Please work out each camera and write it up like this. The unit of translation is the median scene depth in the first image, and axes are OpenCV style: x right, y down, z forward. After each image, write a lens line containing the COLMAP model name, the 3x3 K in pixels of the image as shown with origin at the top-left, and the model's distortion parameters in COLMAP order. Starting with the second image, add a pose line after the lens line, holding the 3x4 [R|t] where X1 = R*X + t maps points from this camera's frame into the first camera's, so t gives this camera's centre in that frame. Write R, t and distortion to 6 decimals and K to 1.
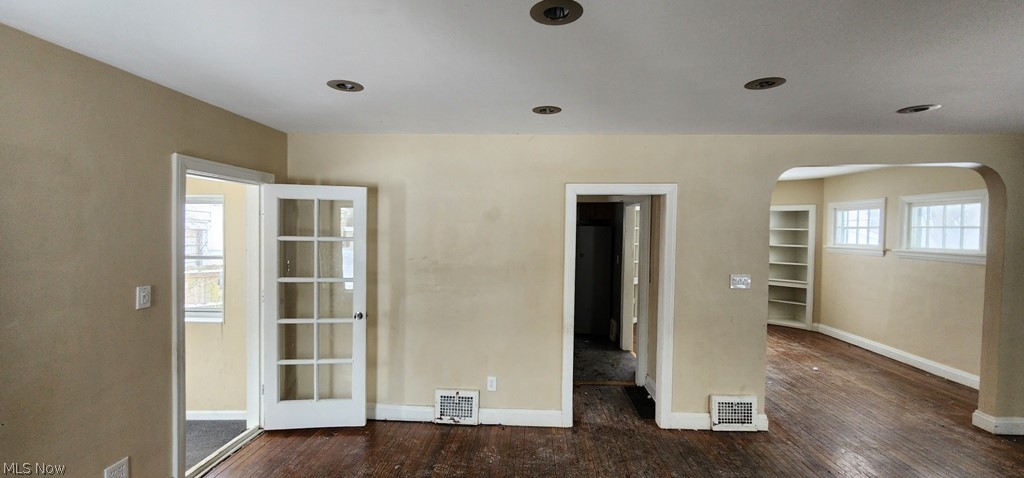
lens RADIAL K [[422.5, 0, 516.0], [0, 422.5, 241.1], [0, 0, 1]] dist [-0.004396, -0.000403]
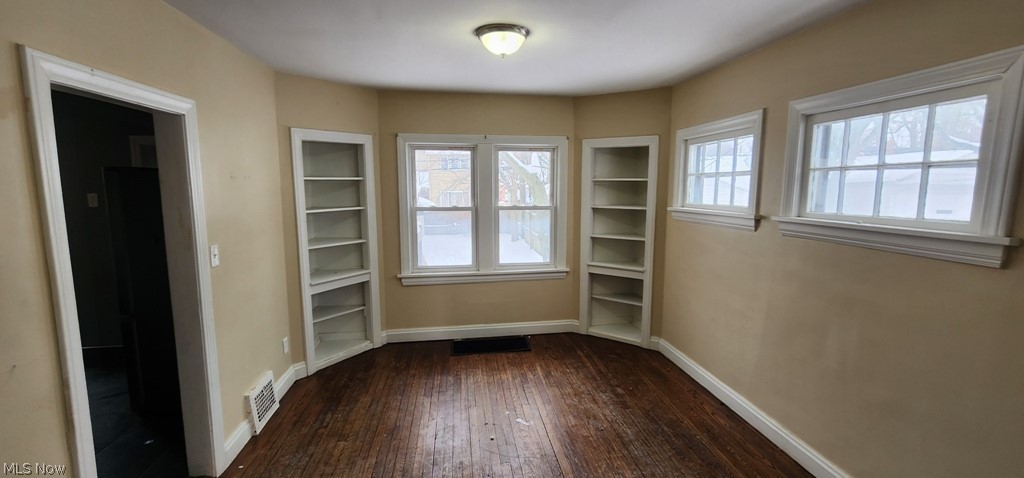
lens RADIAL K [[422.5, 0, 508.8], [0, 422.5, 236.0], [0, 0, 1]] dist [-0.004396, -0.000403]
pose [[0.988544, -0.020256, 0.149567, 0.470902], [0.006907, 0.995987, 0.089234, -0.003334], [-0.150775, -0.087179, 0.984717, 0.509656]]
